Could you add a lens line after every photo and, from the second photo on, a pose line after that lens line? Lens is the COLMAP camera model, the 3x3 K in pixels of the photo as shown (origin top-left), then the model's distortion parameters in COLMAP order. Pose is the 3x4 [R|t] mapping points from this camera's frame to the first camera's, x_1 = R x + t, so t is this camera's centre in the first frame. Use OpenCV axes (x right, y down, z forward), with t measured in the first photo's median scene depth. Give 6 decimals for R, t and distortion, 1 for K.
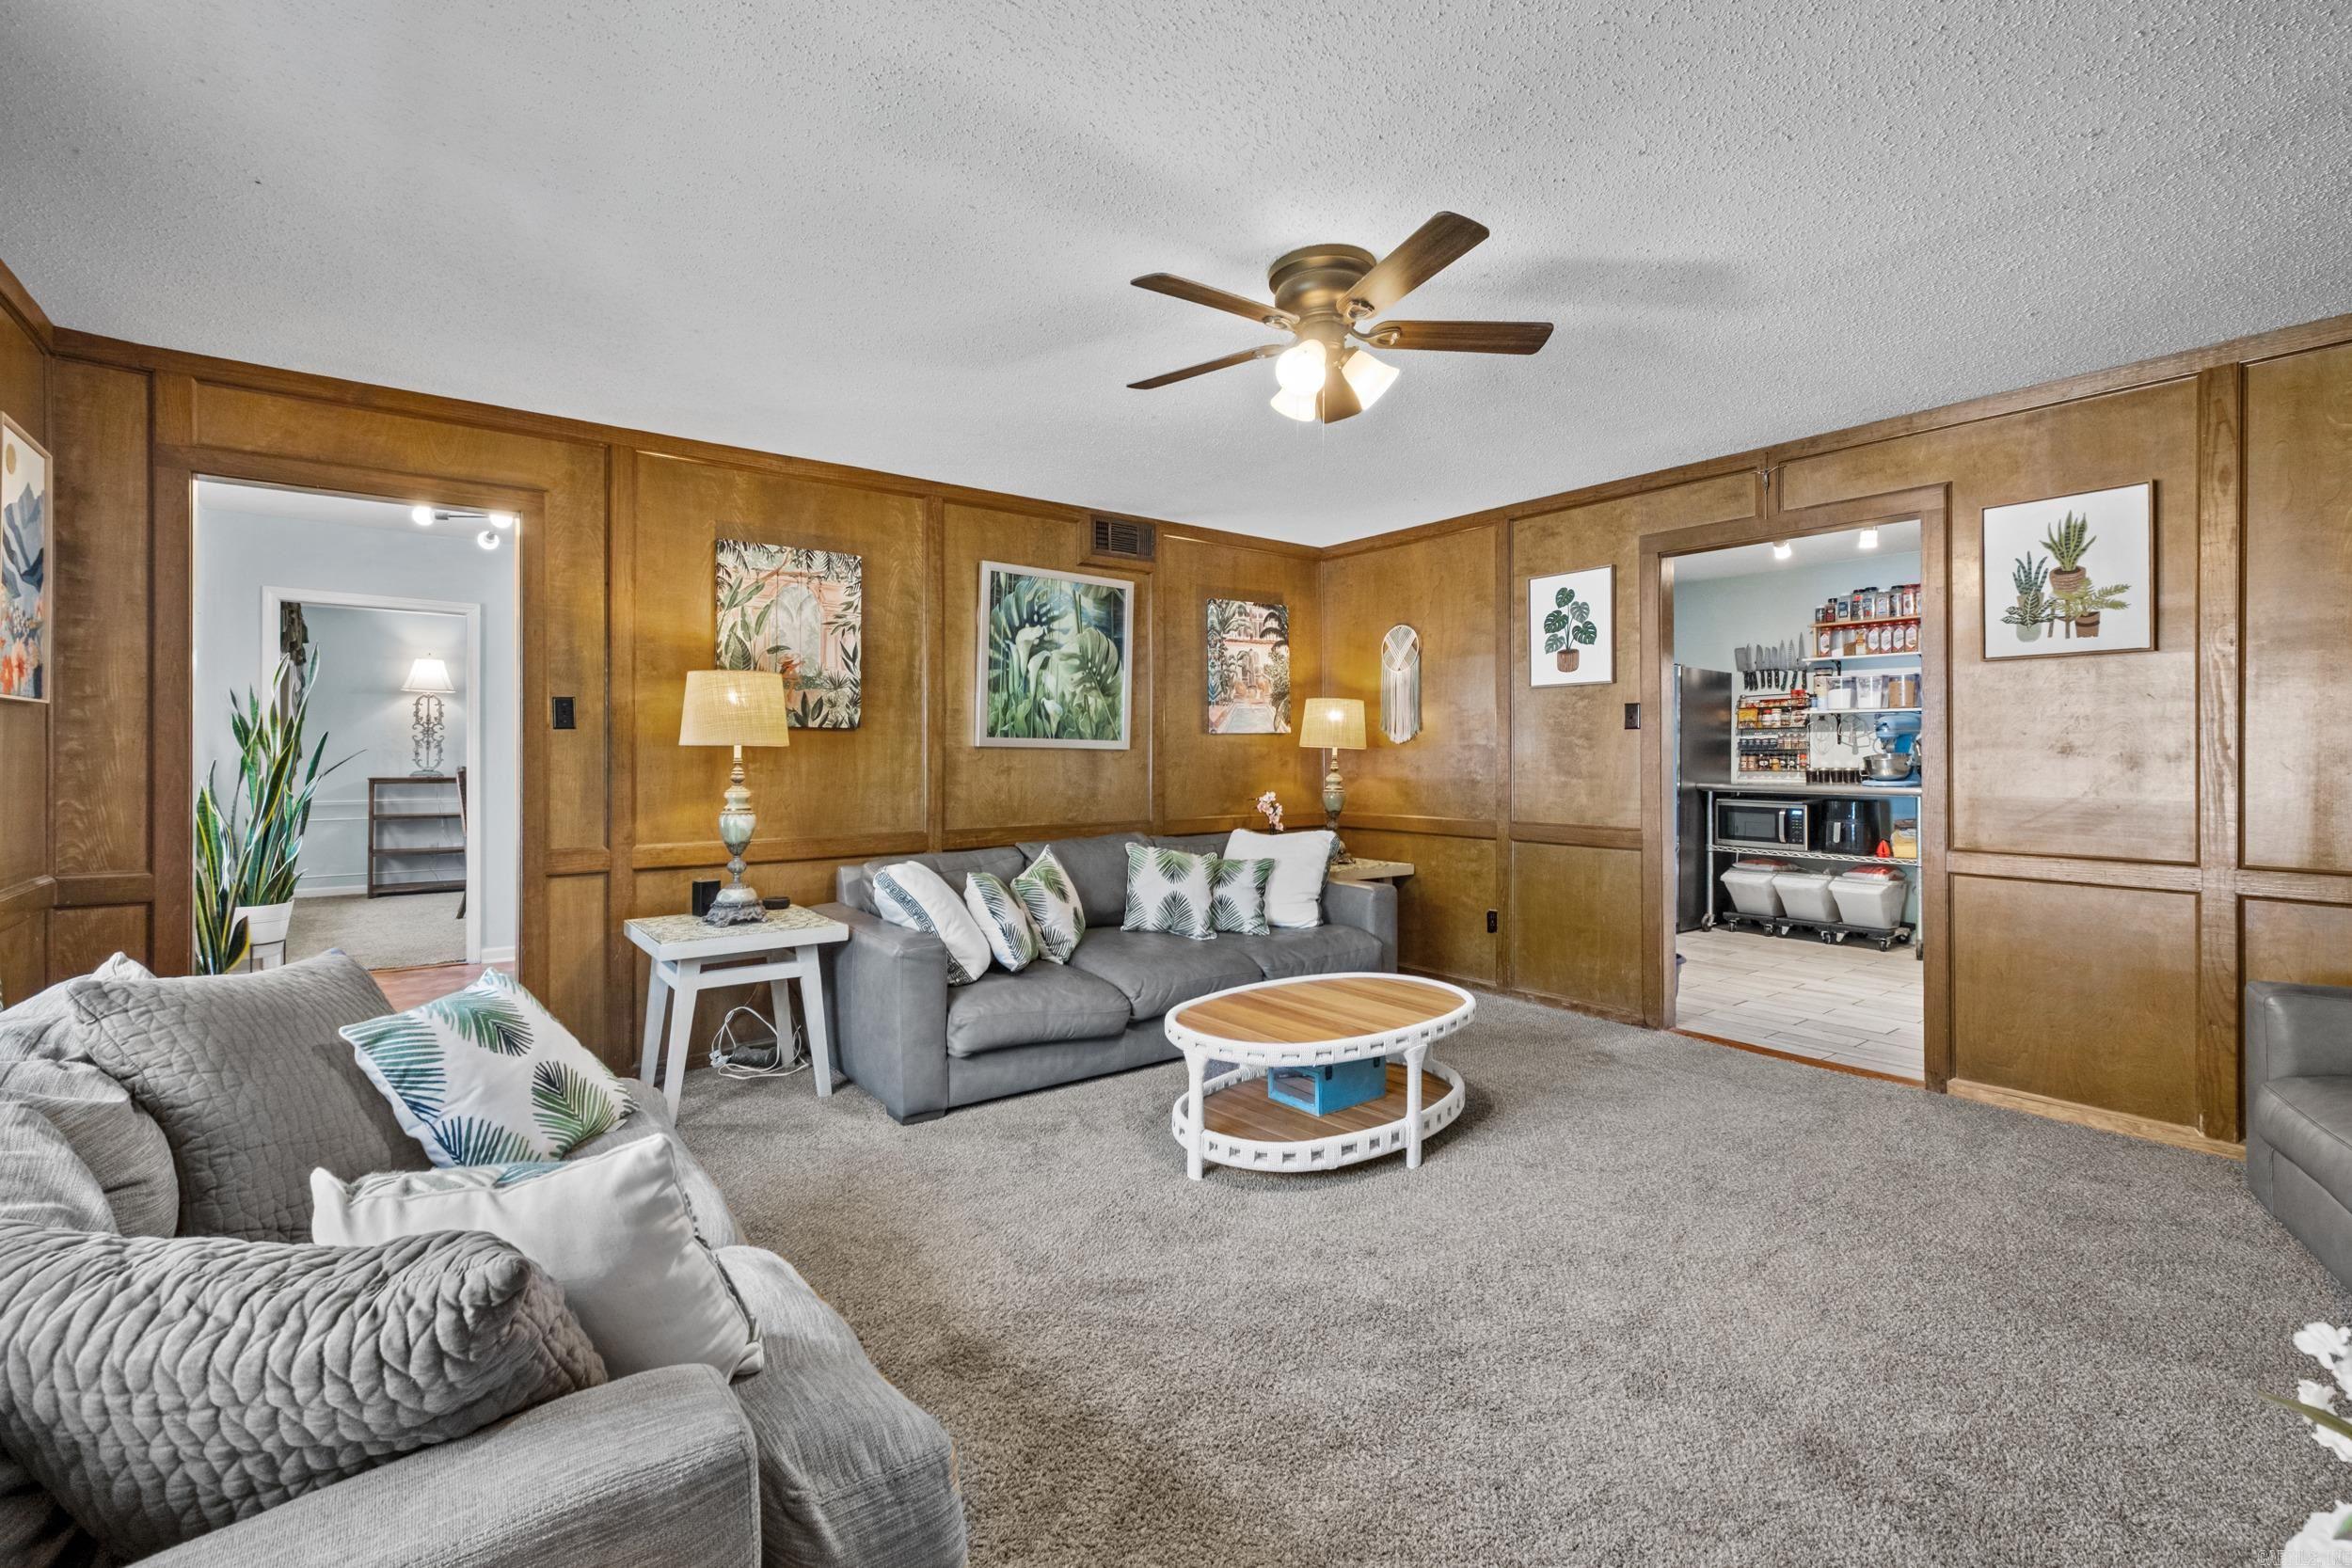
lens RADIAL K [[1026.4, 0, 1175.5], [0, 1026.4, 771.8], [0, 0, 1]] dist [0.000111, -0.000041]
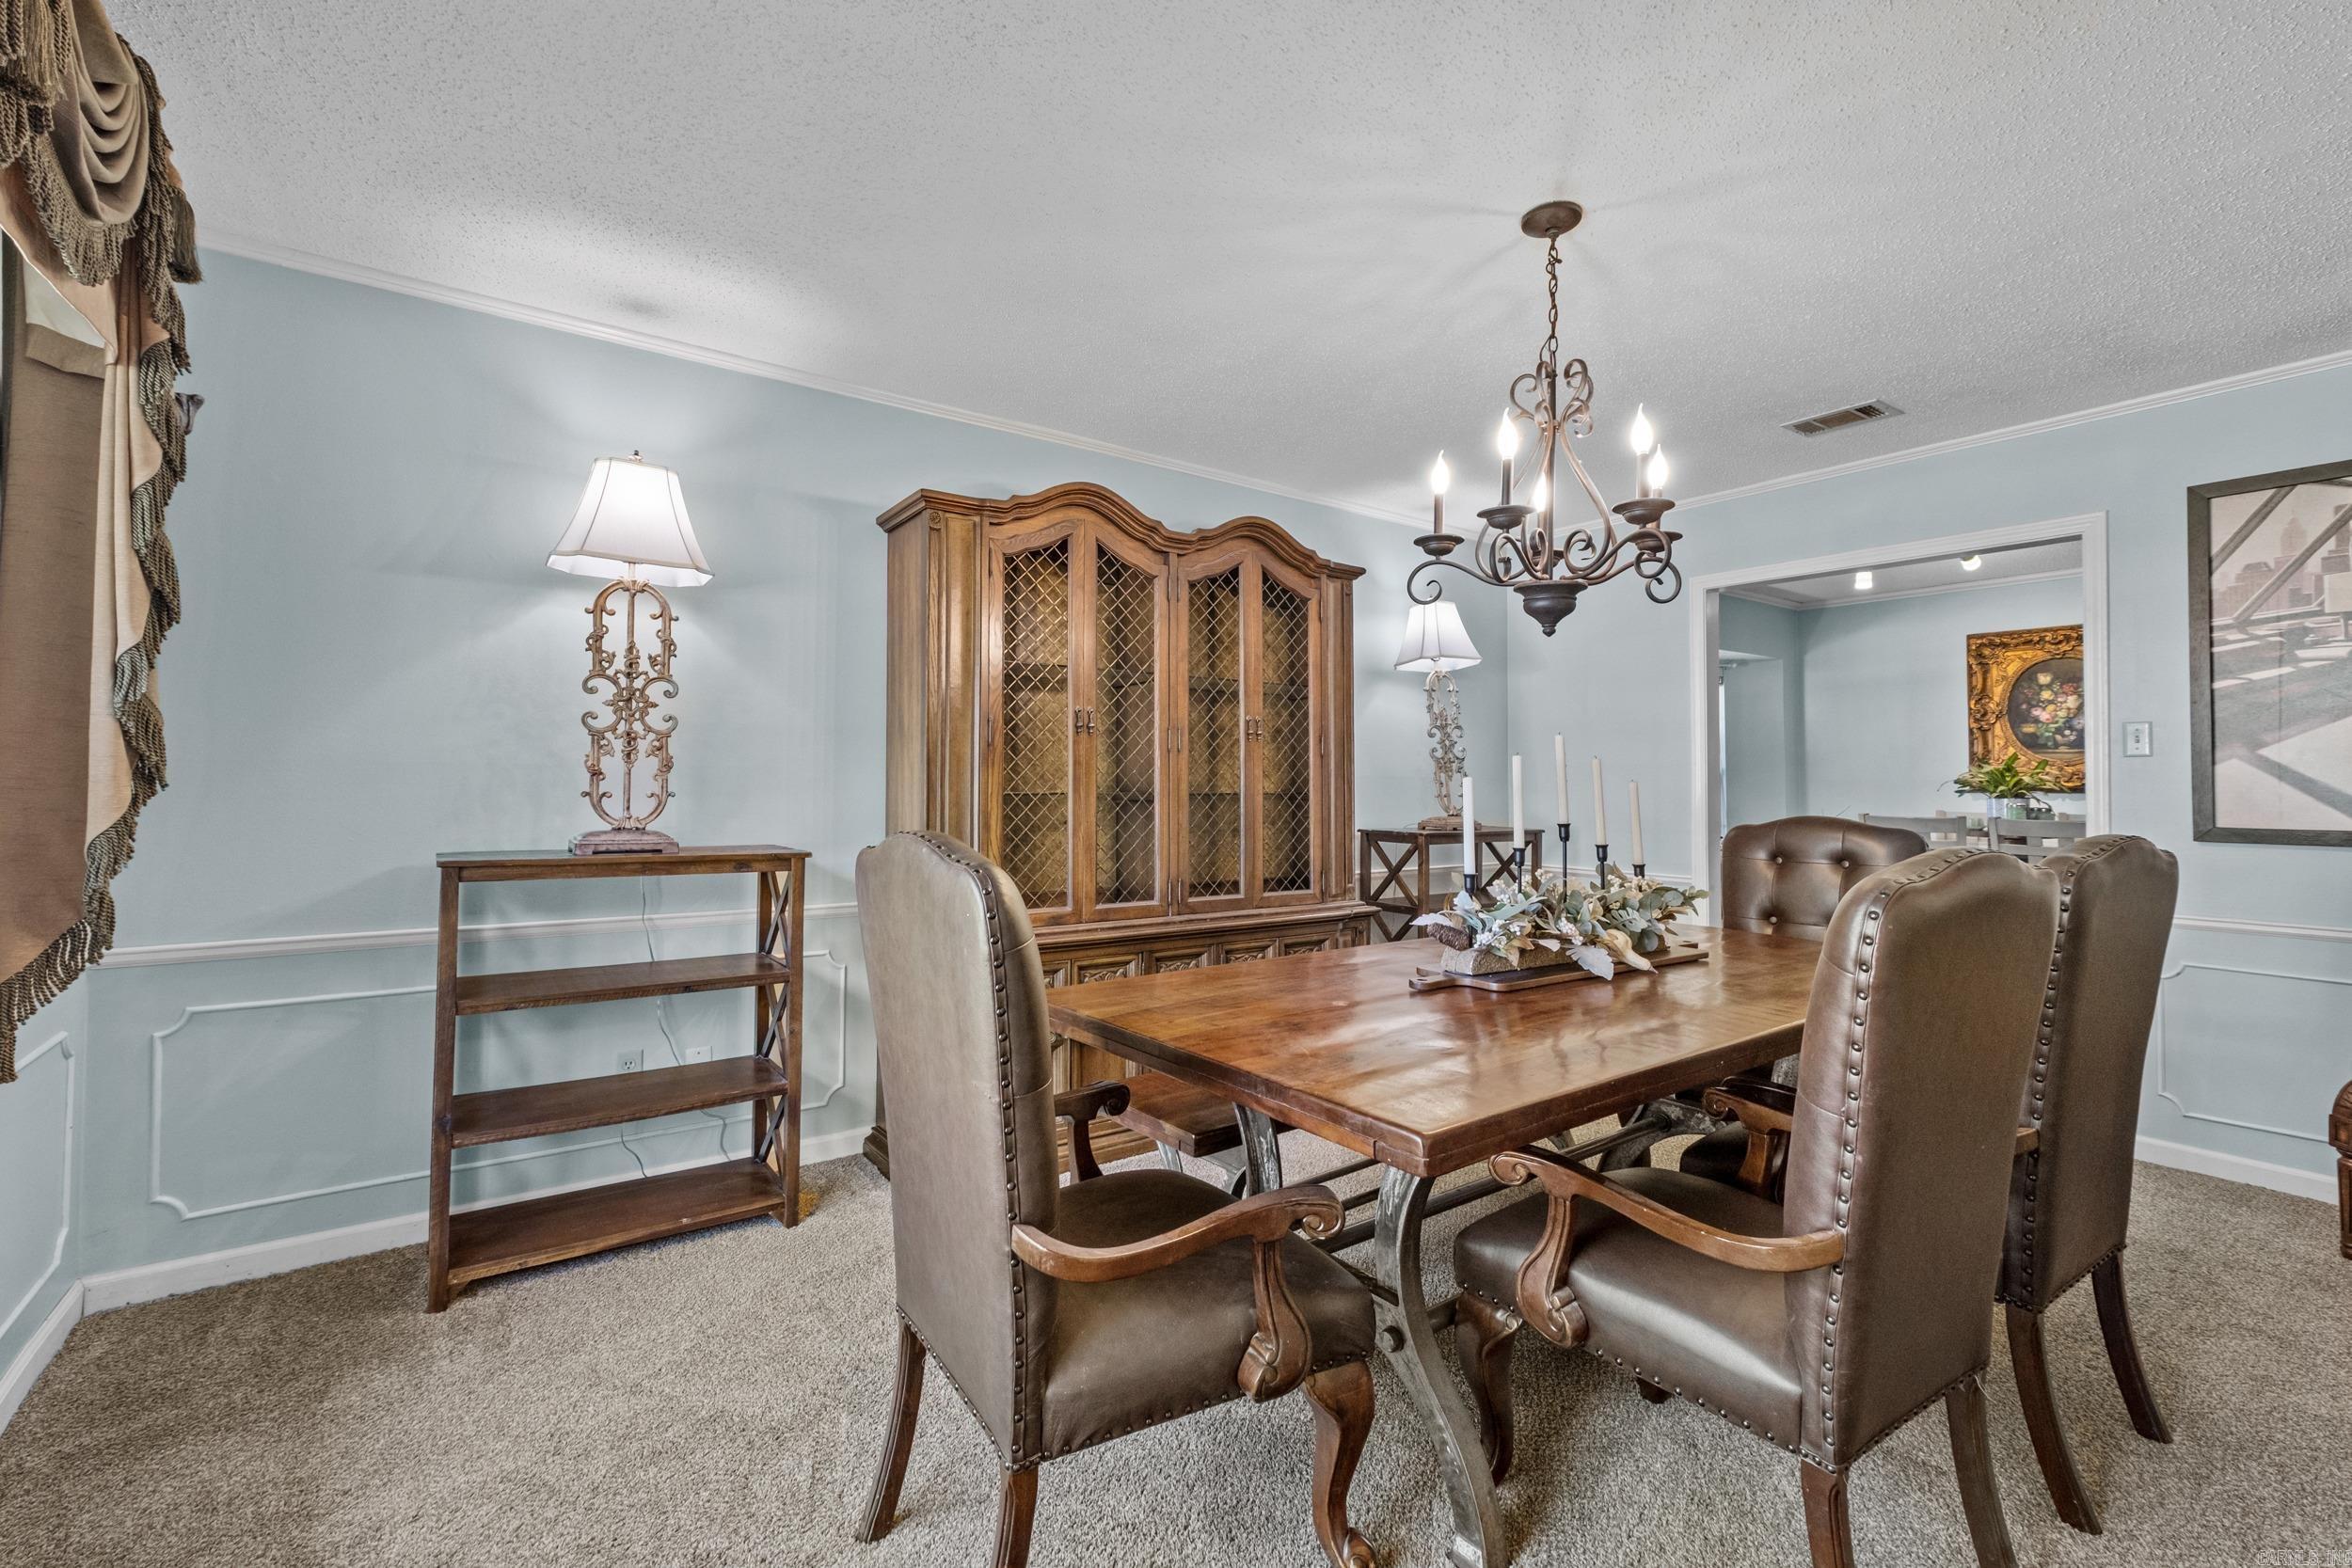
lens RADIAL K [[1026.4, 0, 1170.9], [0, 1026.4, 779.1], [0, 0, 1]] dist [0.000111, -0.000041]
pose [[0.998948, -0.001928, -0.045823, -0.551526], [0.000481, 0.999502, -0.031553, -0.006688], [0.045861, 0.031498, 0.998451, 0.700992]]
